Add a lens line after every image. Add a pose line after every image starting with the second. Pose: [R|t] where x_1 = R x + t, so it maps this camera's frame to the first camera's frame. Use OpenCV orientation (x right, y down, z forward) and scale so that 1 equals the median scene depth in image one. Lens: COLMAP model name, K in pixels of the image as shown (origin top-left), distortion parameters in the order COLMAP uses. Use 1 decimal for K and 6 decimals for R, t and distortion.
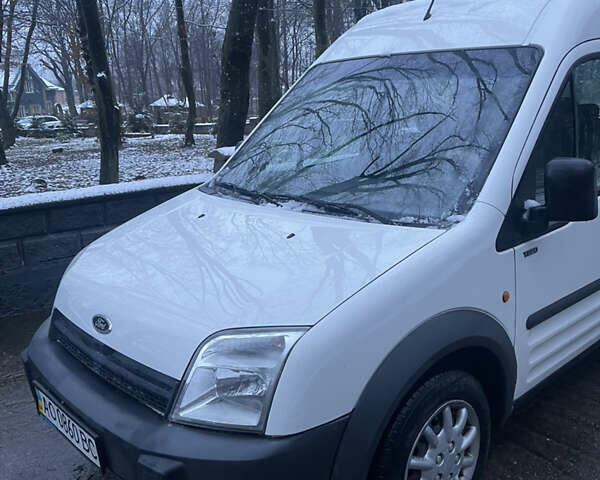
lens RADIAL K [[636.3, 0, 298.0], [0, 636.3, 238.7], [0, 0, 1]] dist [-0.031584, 0.000000]
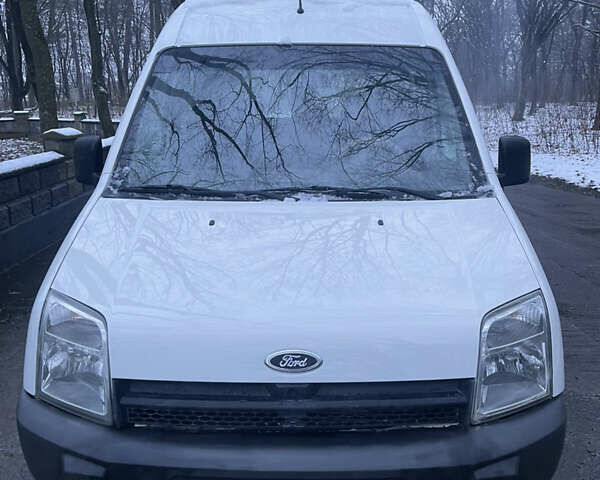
lens RADIAL K [[636.3, 0, 298.9], [0, 636.3, 239.4], [0, 0, 1]] dist [-0.031584, 0.000000]
pose [[0.647442, -0.135994, 0.749883, -1.098411], [0.148977, 0.987552, 0.050470, -0.061730], [-0.747412, 0.079039, 0.659642, 0.615825]]
